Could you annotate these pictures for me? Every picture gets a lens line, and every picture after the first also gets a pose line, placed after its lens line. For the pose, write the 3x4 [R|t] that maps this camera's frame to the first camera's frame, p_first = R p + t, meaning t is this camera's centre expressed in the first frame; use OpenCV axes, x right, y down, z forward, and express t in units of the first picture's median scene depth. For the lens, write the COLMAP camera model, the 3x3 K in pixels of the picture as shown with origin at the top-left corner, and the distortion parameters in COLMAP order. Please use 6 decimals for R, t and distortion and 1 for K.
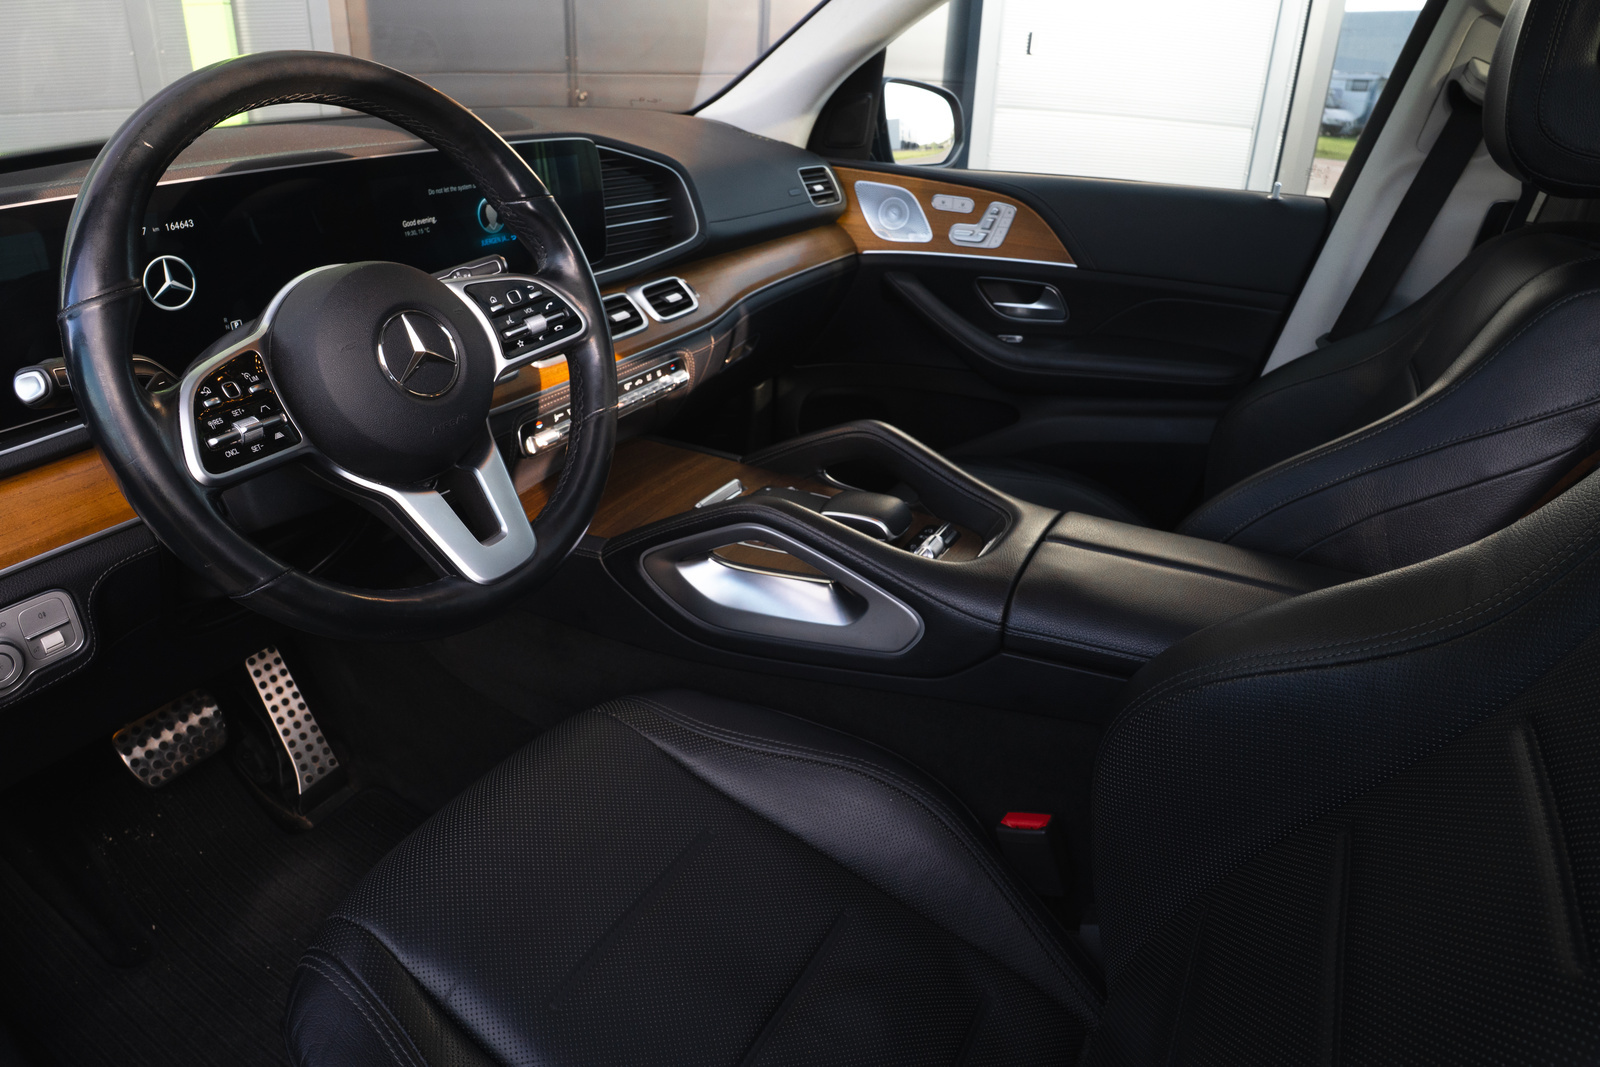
lens RADIAL K [[1049.2, 0, 800.0], [0, 1049.2, 533.5], [0, 0, 1]] dist [-0.147641, 0.001836]
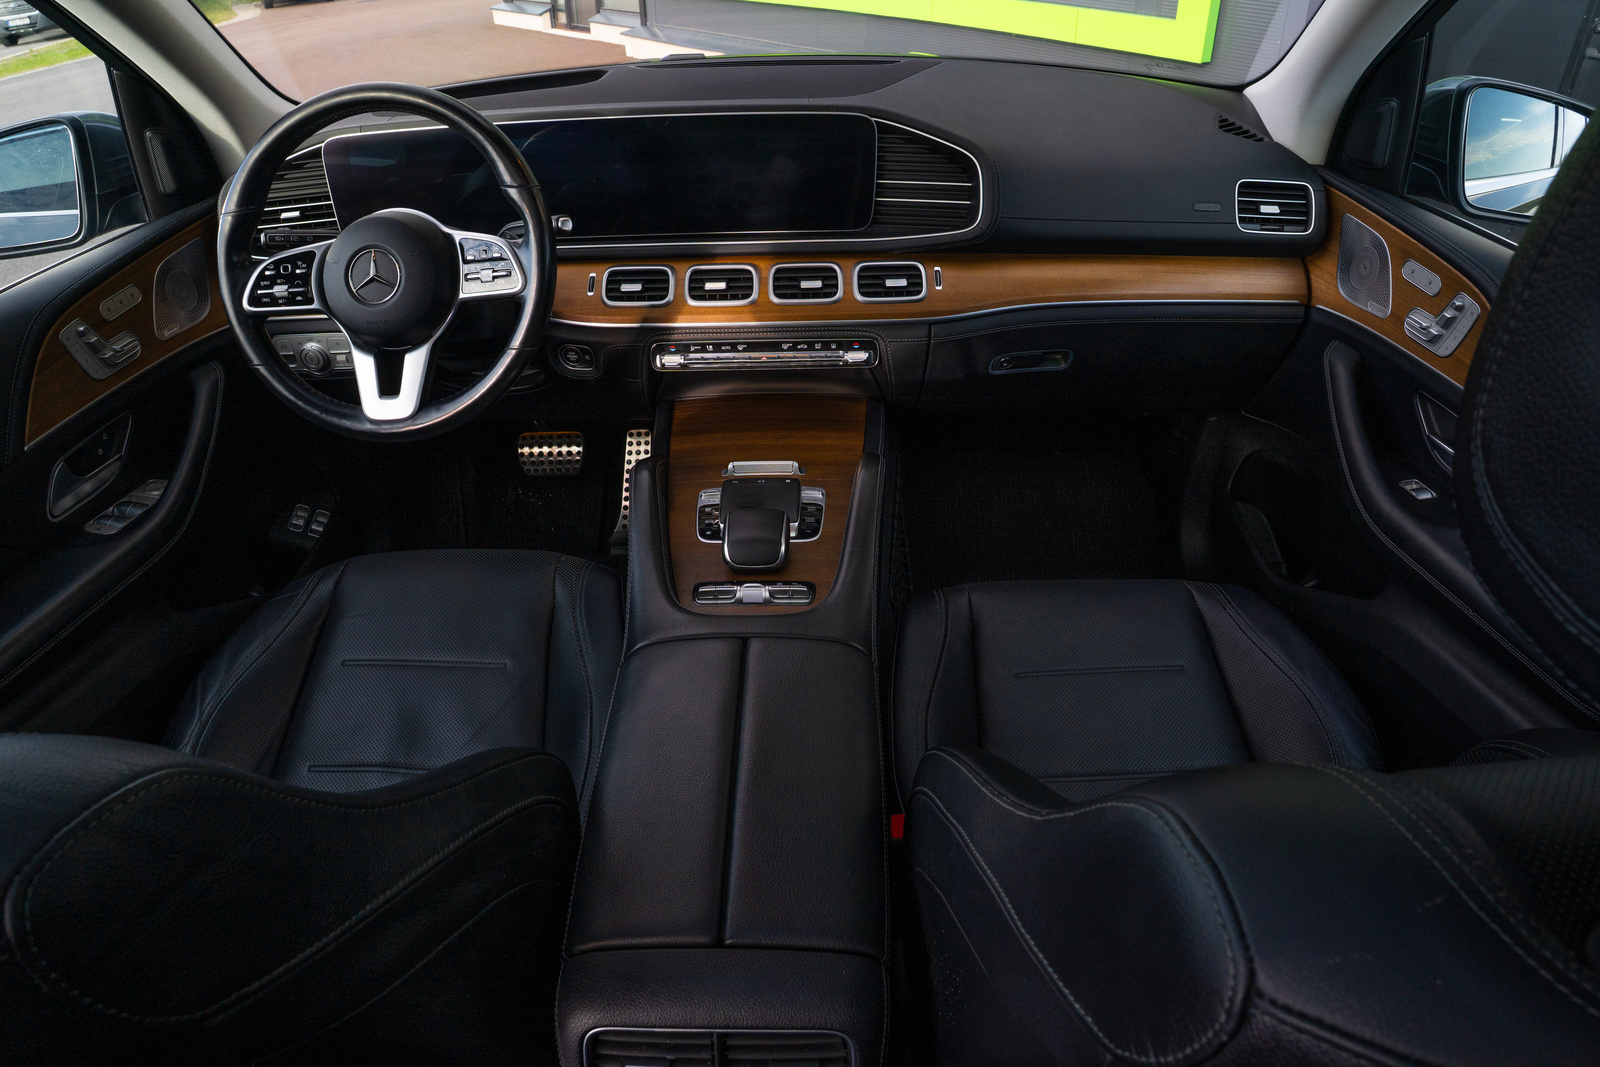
lens RADIAL K [[1049.2, 0, 800.0], [0, 1049.2, 533.5], [0, 0, 1]] dist [-0.147641, 0.001836]
pose [[0.417241, 0.469290, -0.778252, 0.794305], [-0.343137, 0.874319, 0.343255, -0.349379], [0.841526, 0.123827, 0.525833, 0.440350]]
